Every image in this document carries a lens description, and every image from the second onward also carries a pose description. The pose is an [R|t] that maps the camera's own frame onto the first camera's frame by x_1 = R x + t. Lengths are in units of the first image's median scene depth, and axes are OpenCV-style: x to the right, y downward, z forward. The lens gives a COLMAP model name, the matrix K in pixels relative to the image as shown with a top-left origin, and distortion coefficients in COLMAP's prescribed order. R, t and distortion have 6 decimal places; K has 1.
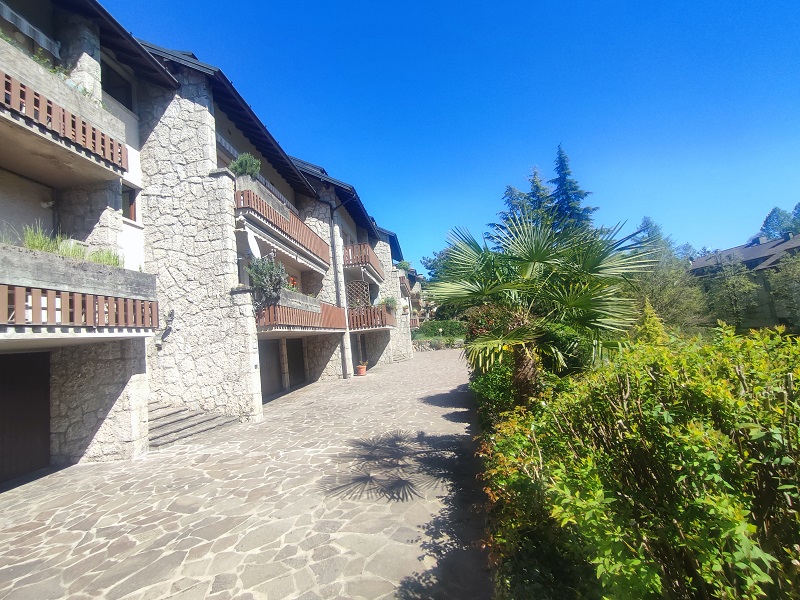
lens RADIAL K [[362.7, 0, 395.9], [0, 362.7, 298.8], [0, 0, 1]] dist [-0.017697, 0.012118]
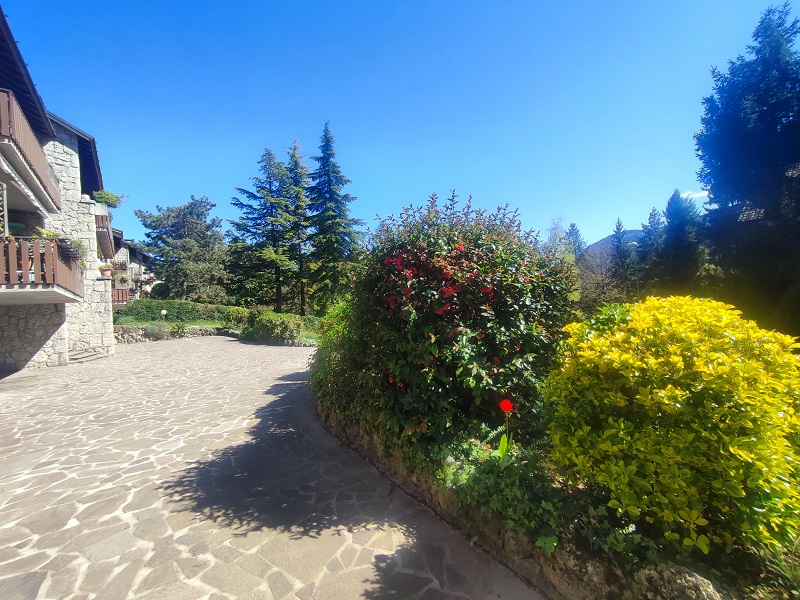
lens RADIAL K [[362.7, 0, 395.9], [0, 362.7, 298.8], [0, 0, 1]] dist [-0.017697, 0.012118]
pose [[0.749535, 0.065324, 0.658733, -0.001093], [-0.081248, 0.996673, -0.006389, 0.025027], [-0.656959, -0.048731, 0.752350, 0.159382]]
